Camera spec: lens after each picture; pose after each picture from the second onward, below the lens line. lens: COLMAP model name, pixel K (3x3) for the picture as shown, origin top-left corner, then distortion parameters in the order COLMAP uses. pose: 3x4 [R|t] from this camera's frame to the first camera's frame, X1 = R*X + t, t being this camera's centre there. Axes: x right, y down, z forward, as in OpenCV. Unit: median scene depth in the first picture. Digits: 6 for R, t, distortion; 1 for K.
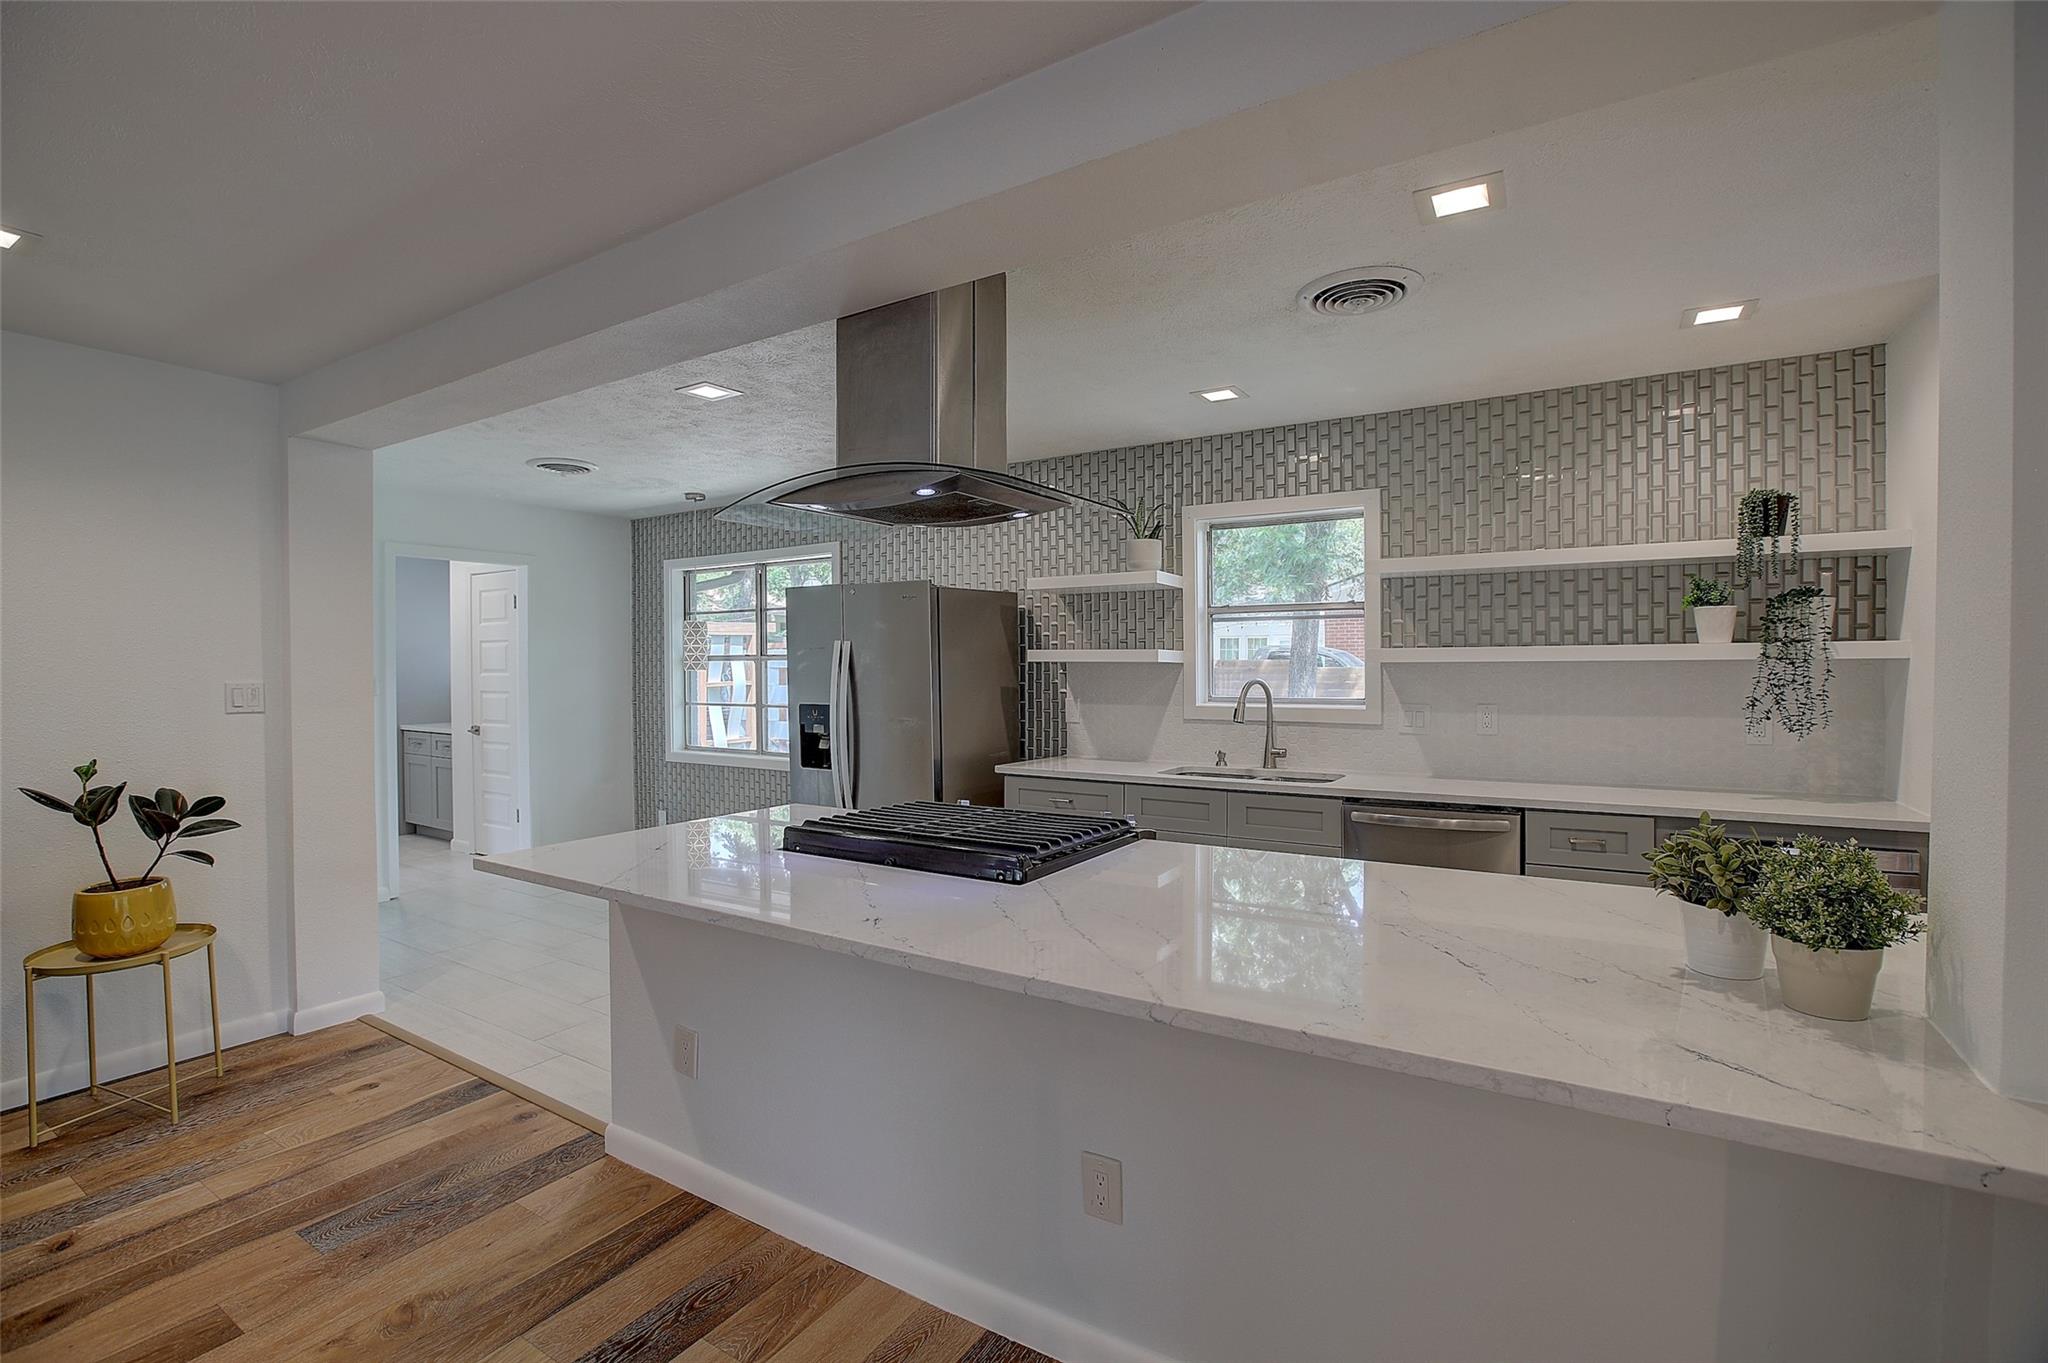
lens RADIAL K [[931.6, 0, 1022.0], [0, 931.6, 681.8], [0, 0, 1]] dist [-0.056297, 0.021245]
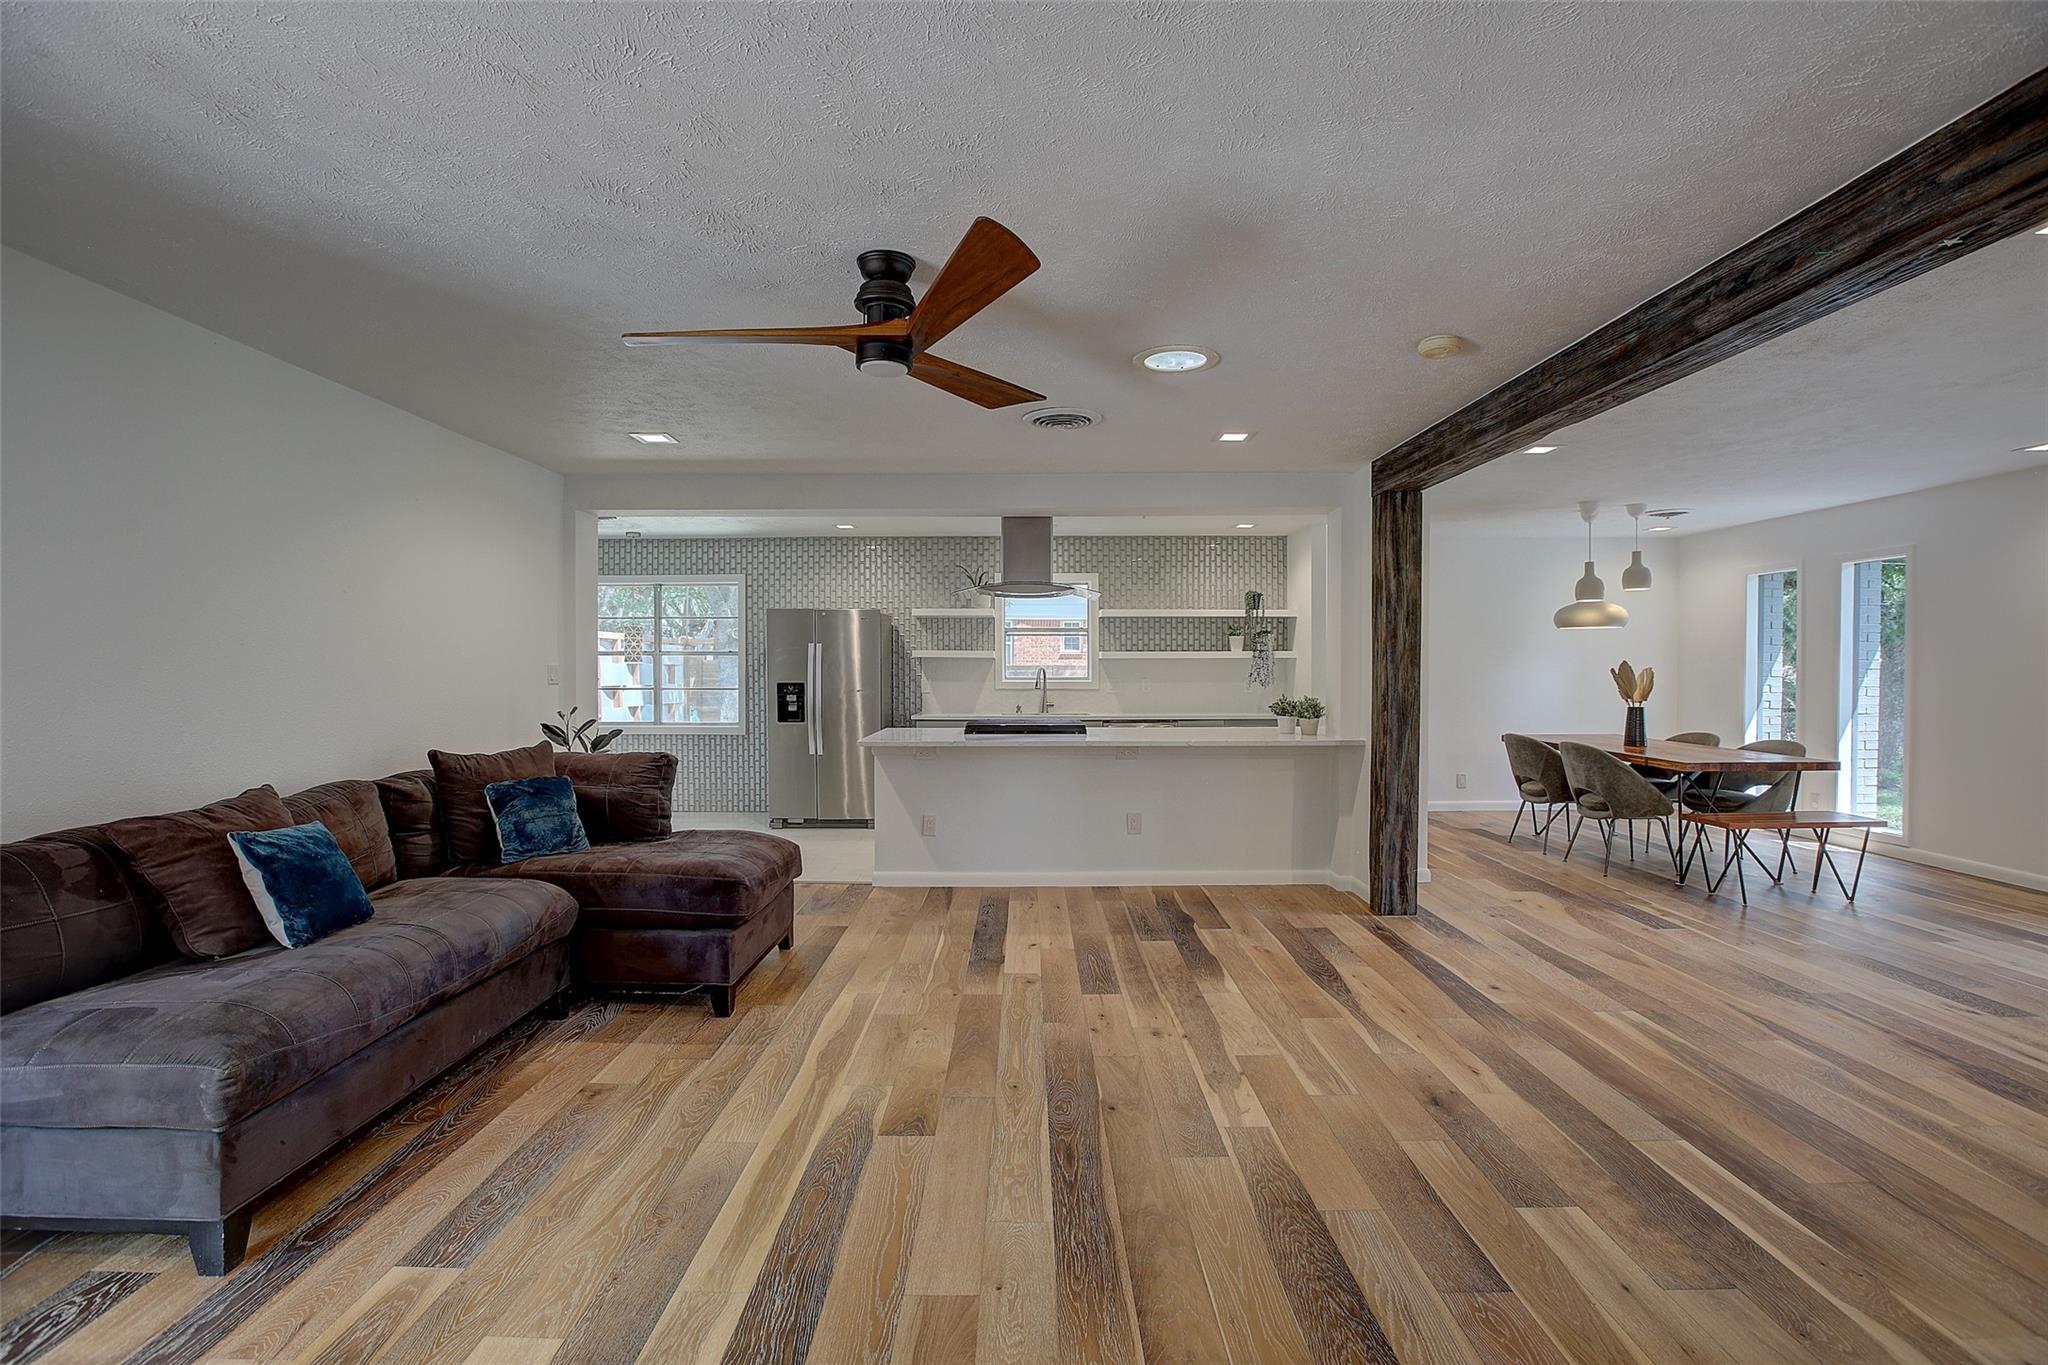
lens RADIAL K [[931.6, 0, 1022.0], [0, 931.6, 682.8], [0, 0, 1]] dist [-0.056297, 0.021245]
pose [[0.847945, -0.004944, 0.530061, -0.773694], [0.004913, 0.999987, 0.001466, 0.025946], [-0.530062, 0.001361, 0.847958, -0.598481]]
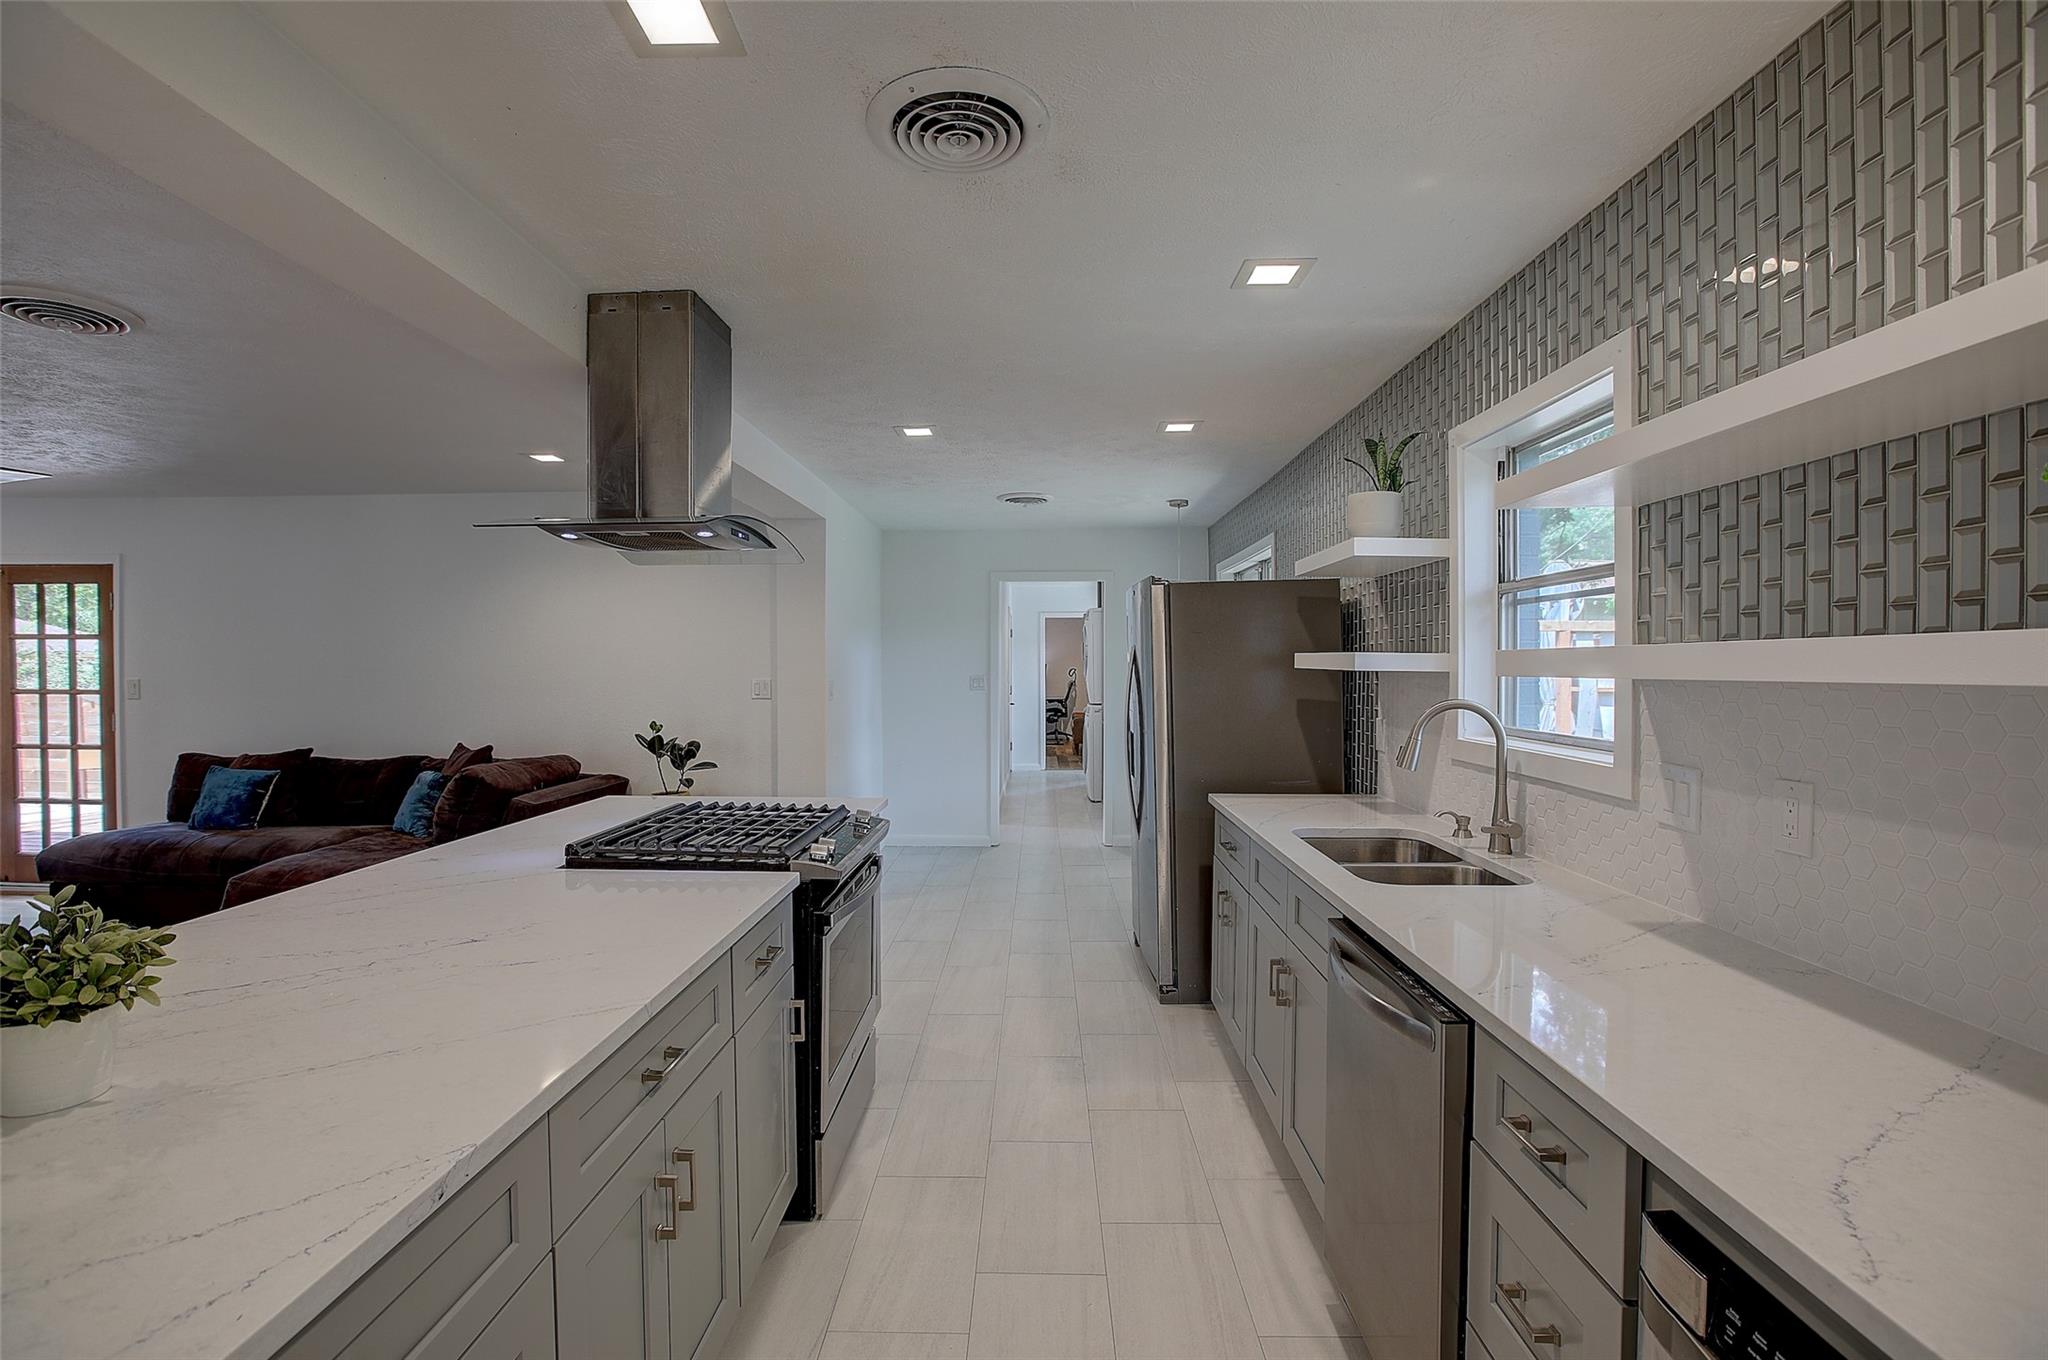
lens RADIAL K [[931.6, 0, 1022.0], [0, 931.6, 680.3], [0, 0, 1]] dist [-0.056297, 0.021245]
pose [[0.507981, 0.016418, -0.861212, 0.588321], [-0.012744, 0.999852, 0.011544, -0.018051], [0.861274, 0.005112, 0.508115, 0.426570]]
